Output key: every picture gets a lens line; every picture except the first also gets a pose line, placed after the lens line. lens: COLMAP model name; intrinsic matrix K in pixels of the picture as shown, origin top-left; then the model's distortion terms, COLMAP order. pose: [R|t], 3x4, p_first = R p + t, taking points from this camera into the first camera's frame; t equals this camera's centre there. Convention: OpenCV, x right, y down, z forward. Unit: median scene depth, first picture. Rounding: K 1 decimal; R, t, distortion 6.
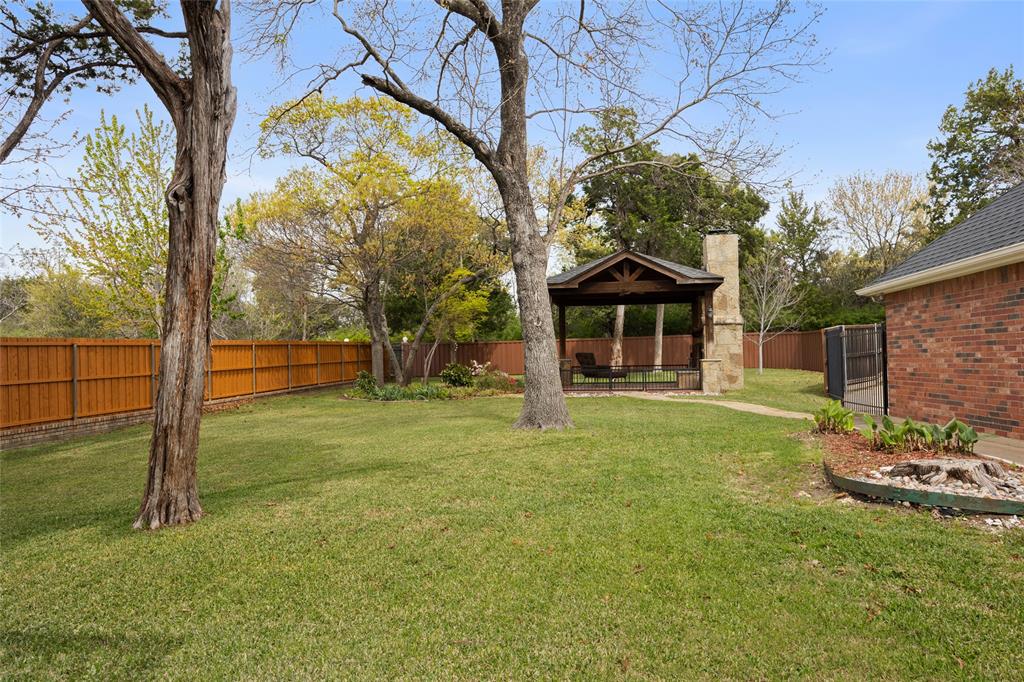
lens RADIAL K [[674.5, 0, 521.7], [0, 674.5, 348.2], [0, 0, 1]] dist [0.000442, -0.002509]
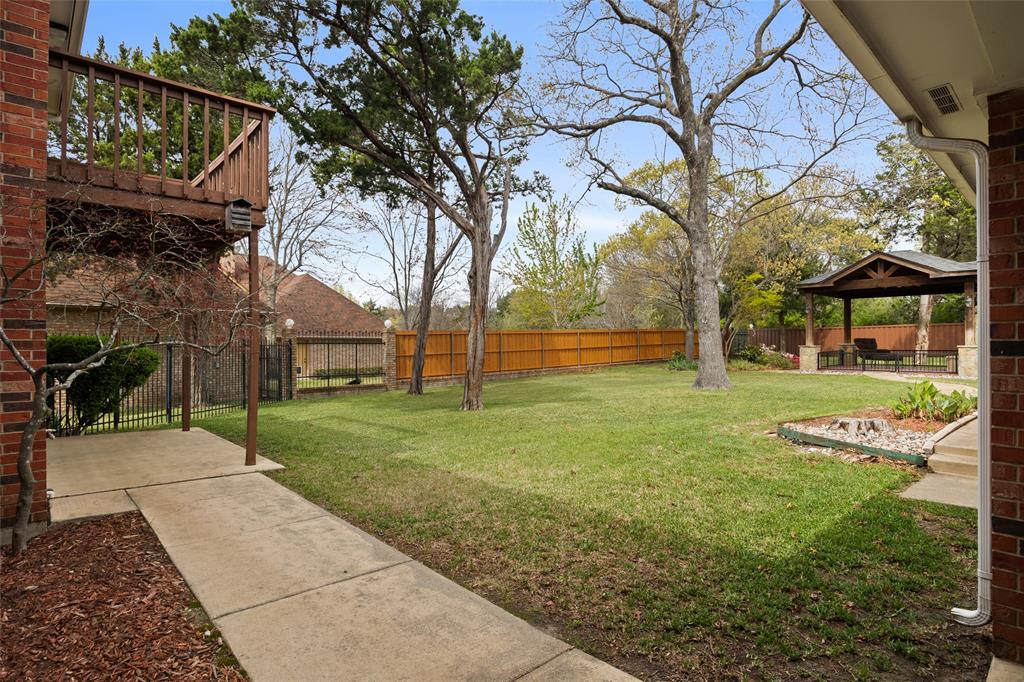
lens RADIAL K [[525.3, 0, 506.4], [0, 525.3, 348.3], [0, 0, 1]] dist [-0.003385, -0.000621]
pose [[0.766113, 0.018985, -0.642425, 0.255010], [0.001960, 0.999490, 0.031874, -0.007914], [0.642702, -0.025678, 0.765686, -0.119727]]
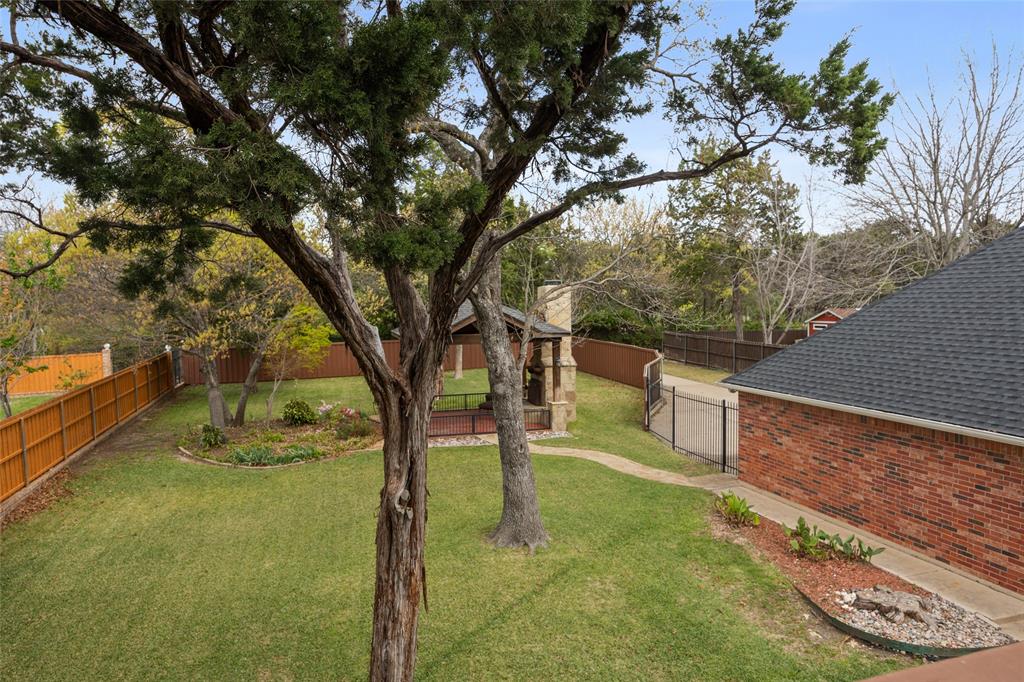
lens RADIAL K [[645.1, 0, 509.7], [0, 645.1, 342.1], [0, 0, 1]] dist [-0.008381, -0.001907]
pose [[0.909906, -0.023279, 0.414161, -0.241194], [-0.012059, 0.996518, 0.082505, -0.170335], [-0.414639, -0.080066, 0.906457, 0.040649]]
